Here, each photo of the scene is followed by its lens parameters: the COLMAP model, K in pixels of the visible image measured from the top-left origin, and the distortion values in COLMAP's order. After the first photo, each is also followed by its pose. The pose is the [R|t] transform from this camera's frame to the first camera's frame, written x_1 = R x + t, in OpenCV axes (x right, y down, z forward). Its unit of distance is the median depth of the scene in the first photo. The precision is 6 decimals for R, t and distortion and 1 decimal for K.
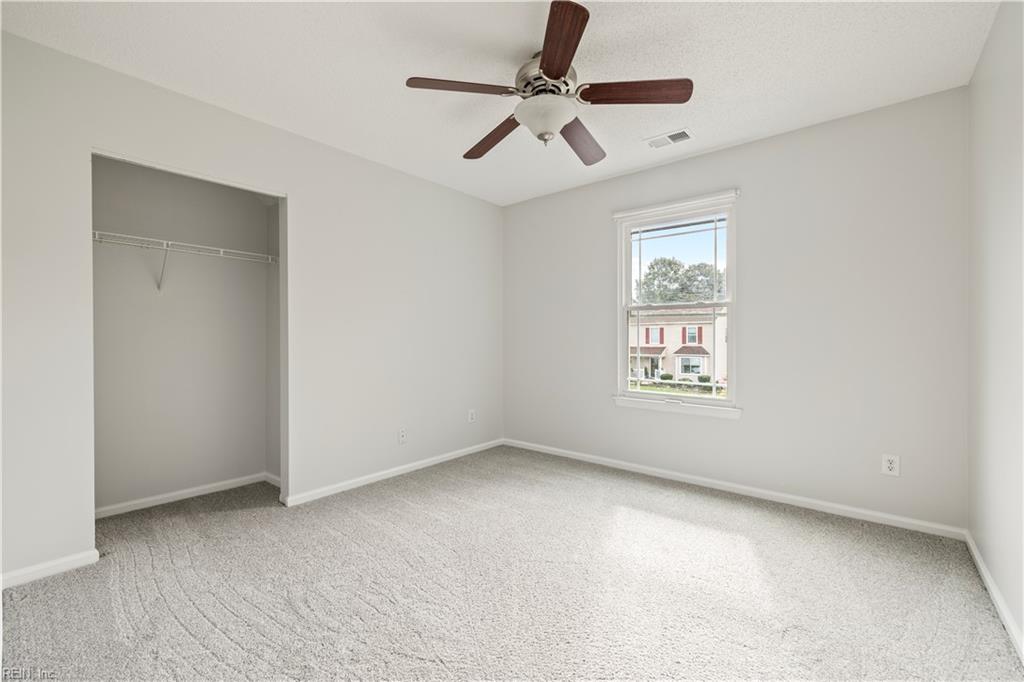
lens RADIAL K [[434.2, 0, 508.1], [0, 434.2, 338.1], [0, 0, 1]] dist [-0.002603, 0.000082]
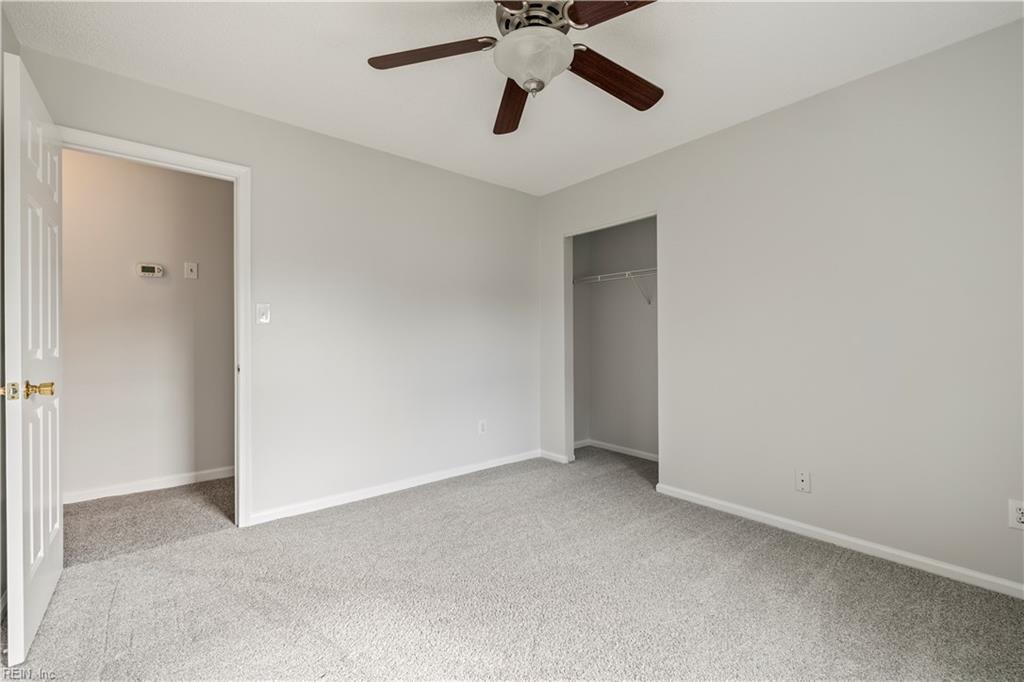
lens RADIAL K [[434.2, 0, 507.5], [0, 434.2, 337.8], [0, 0, 1]] dist [-0.002603, 0.000082]
pose [[-0.173729, 0.000616, -0.984793, 0.660403], [-0.002894, 0.999995, 0.001136, -0.006847], [0.984789, 0.003048, -0.173726, 0.812153]]
